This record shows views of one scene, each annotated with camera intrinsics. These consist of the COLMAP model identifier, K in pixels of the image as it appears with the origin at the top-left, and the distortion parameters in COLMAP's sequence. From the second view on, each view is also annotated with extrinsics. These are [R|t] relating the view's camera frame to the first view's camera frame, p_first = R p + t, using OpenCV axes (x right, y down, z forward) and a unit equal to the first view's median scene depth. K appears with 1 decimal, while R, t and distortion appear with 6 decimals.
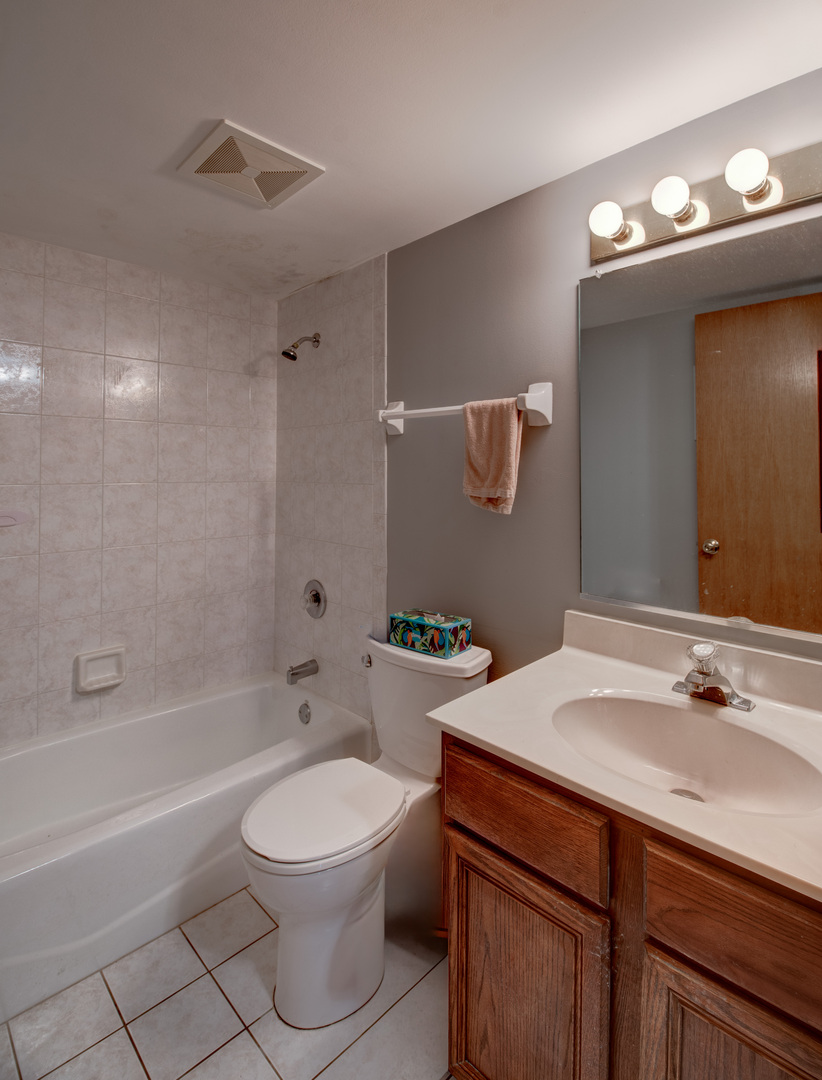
lens RADIAL K [[544.8, 0, 429.8], [0, 544.8, 465.8], [0, 0, 1]] dist [-0.006367, 0.000342]
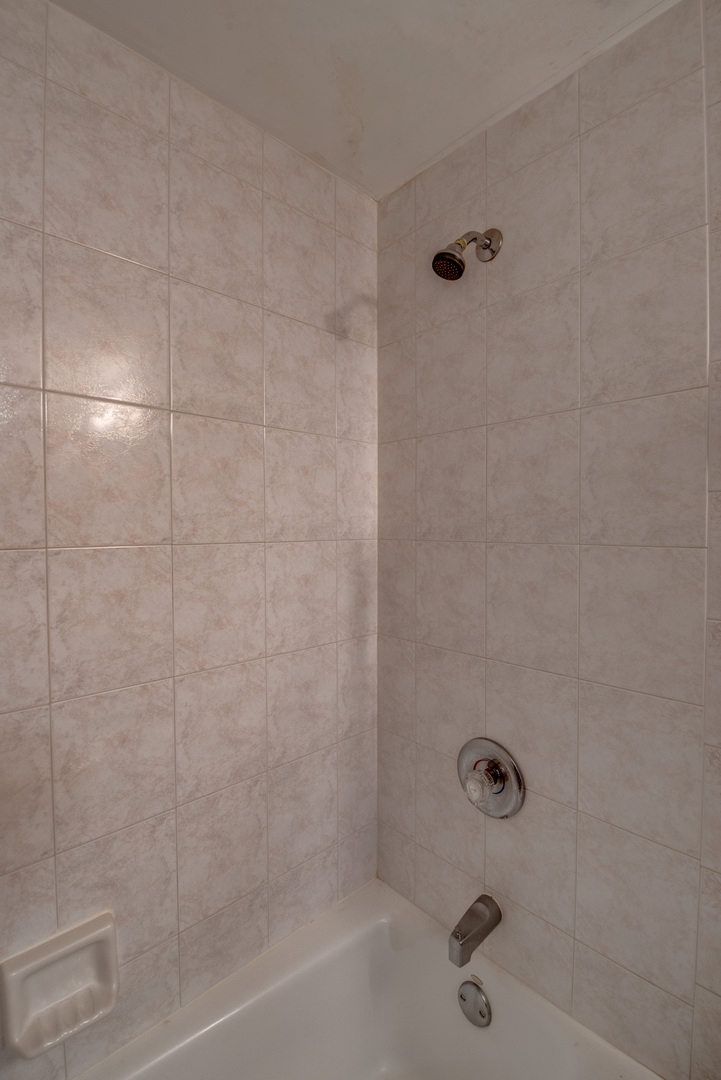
lens RADIAL K [[474.9, 0, 362.3], [0, 474.9, 543.2], [0, 0, 1]] dist [-0.013062, -0.002688]
pose [[0.999692, -0.005337, -0.024236, -0.311198], [0.006348, 0.999104, 0.041848, 0.013666], [0.023991, -0.041989, 0.998830, 0.571004]]
